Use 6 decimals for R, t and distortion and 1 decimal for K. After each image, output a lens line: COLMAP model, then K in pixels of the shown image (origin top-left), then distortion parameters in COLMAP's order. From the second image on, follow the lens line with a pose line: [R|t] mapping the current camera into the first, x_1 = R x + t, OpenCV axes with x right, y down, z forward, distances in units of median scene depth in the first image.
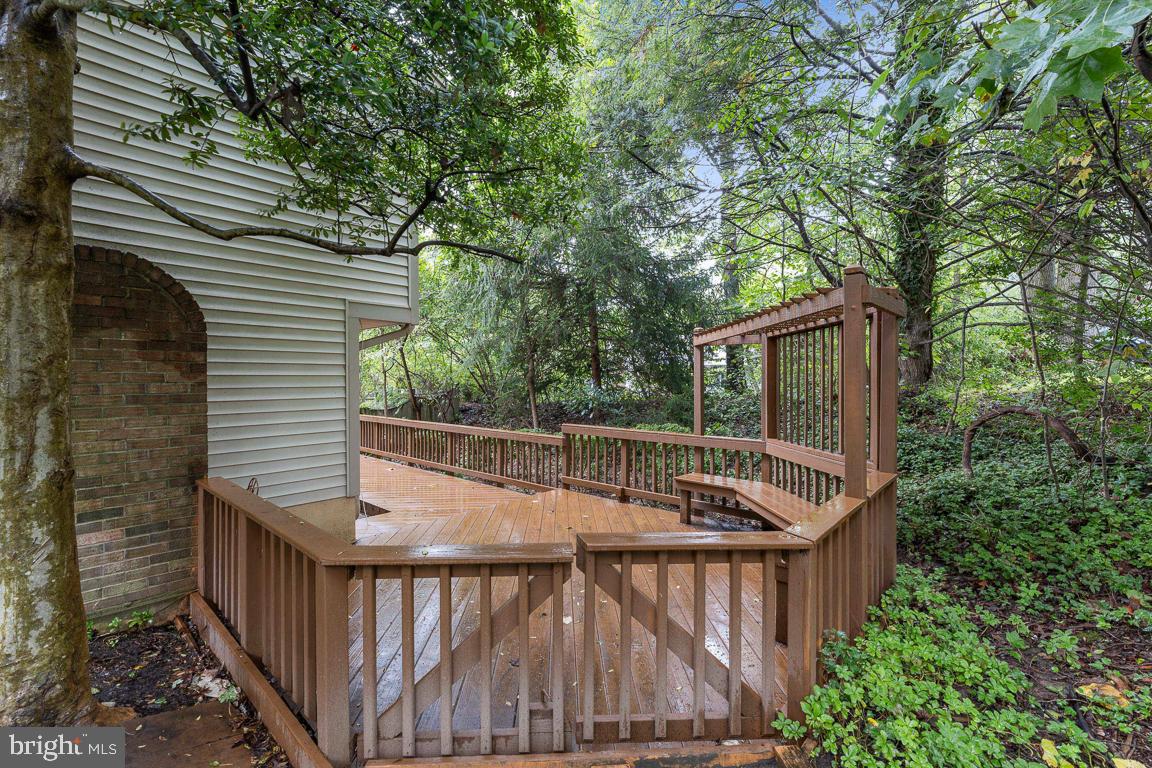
lens RADIAL K [[485.8, 0, 576.0], [0, 485.8, 384.0], [0, 0, 1]] dist [-0.000074, -0.015731]
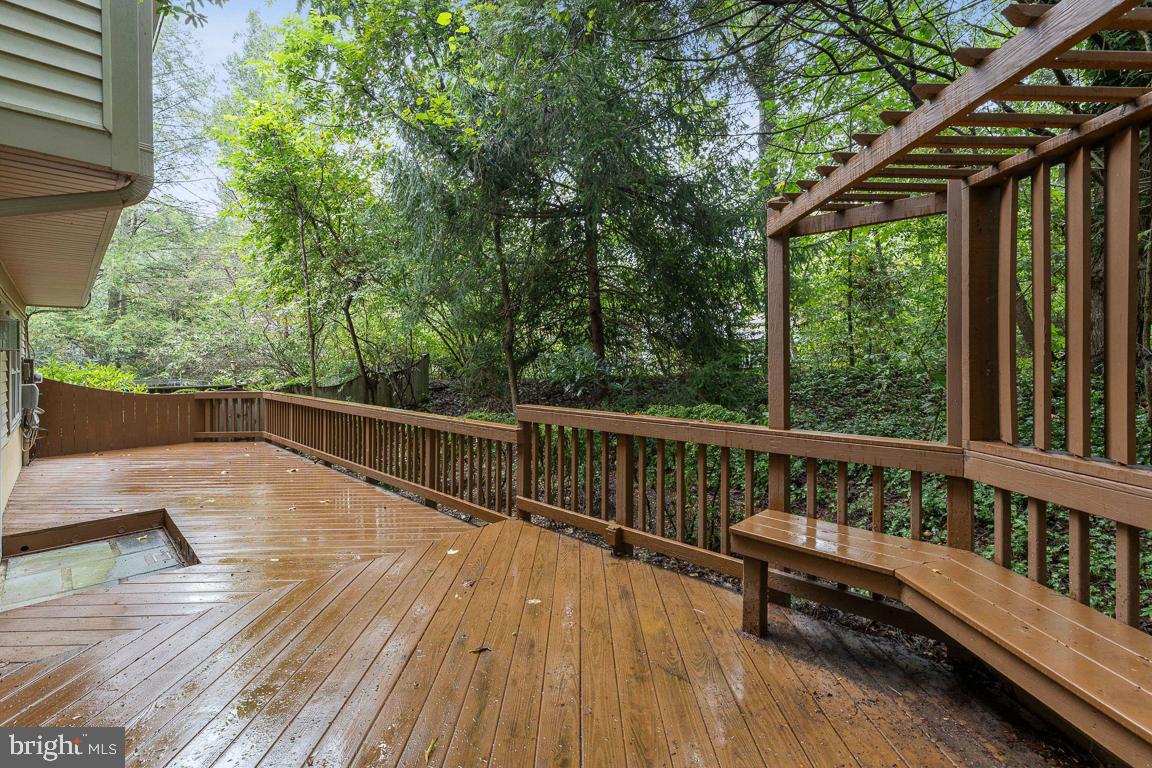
lens RADIAL K [[498.6, 0, 593.2], [0, 498.6, 366.8], [0, 0, 1]] dist [-0.000048, -0.000012]
pose [[0.999997, 0.001617, 0.001660, 0.052220], [-0.001621, 0.999996, 0.002262, 0.031659], [-0.001657, -0.002265, 0.999996, 0.365925]]
